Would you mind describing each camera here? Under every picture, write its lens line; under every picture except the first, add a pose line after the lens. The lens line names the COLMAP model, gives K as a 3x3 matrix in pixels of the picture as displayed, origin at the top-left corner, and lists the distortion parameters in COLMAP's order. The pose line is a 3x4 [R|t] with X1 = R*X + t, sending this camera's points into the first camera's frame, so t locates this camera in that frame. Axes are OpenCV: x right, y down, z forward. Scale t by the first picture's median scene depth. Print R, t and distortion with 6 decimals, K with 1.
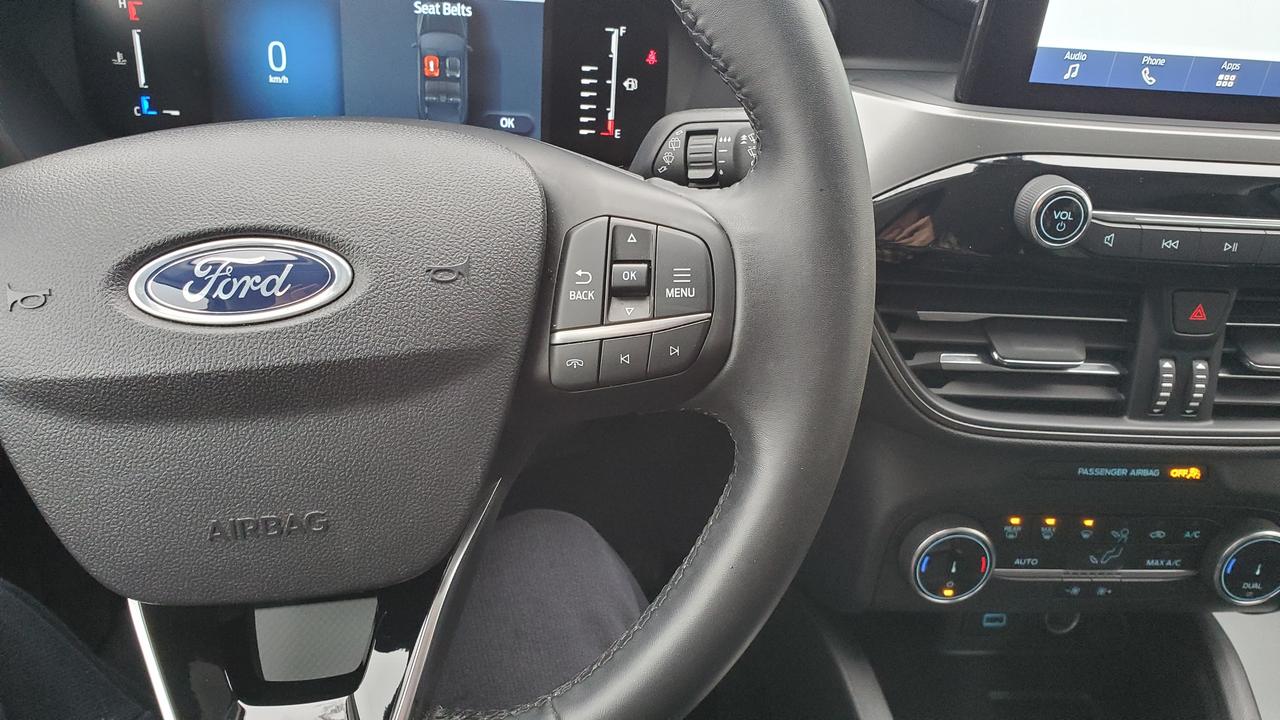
lens RADIAL K [[1013.9, 0, 640.6], [0, 1013.9, 365.9], [0, 0, 1]] dist [0.021711, -0.003270]
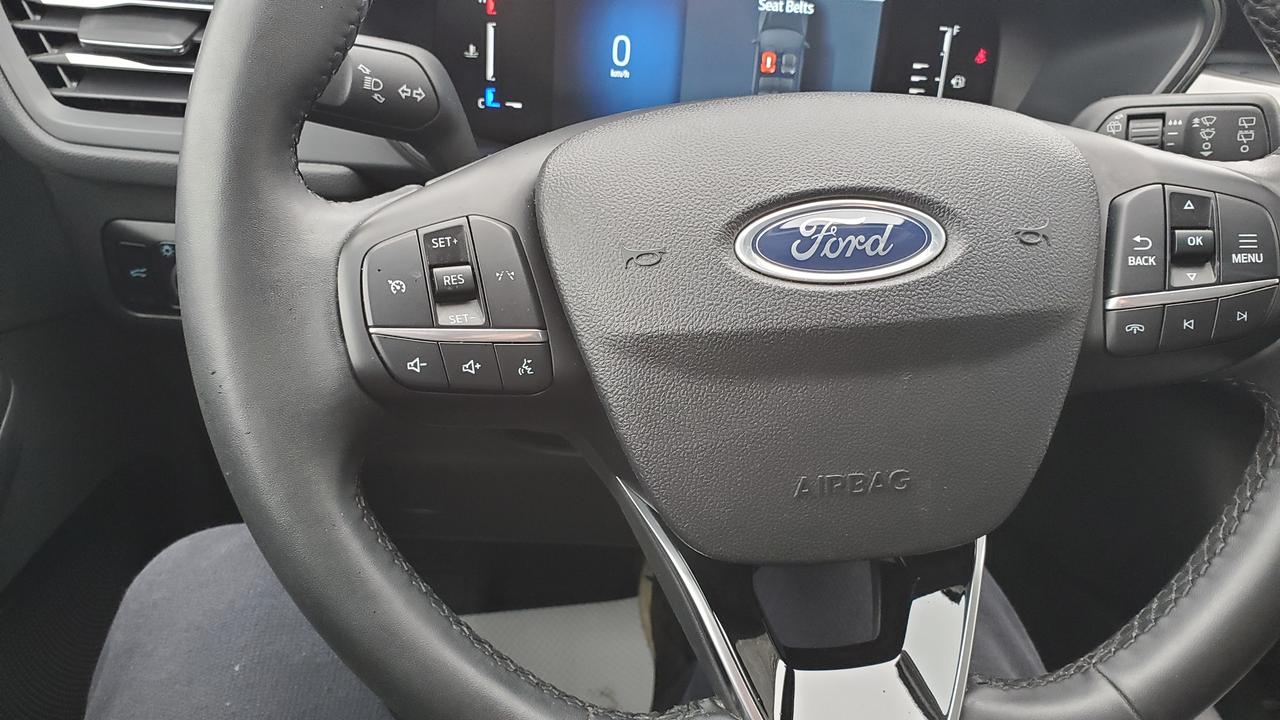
lens RADIAL K [[1013.9, 0, 640.2], [0, 1013.9, 357.3], [0, 0, 1]] dist [0.021711, -0.003270]
pose [[0.999832, 0.007969, 0.016481, -0.579395], [-0.007303, 0.999169, -0.040090, 0.071888], [-0.016786, 0.039963, 0.999060, -0.010021]]
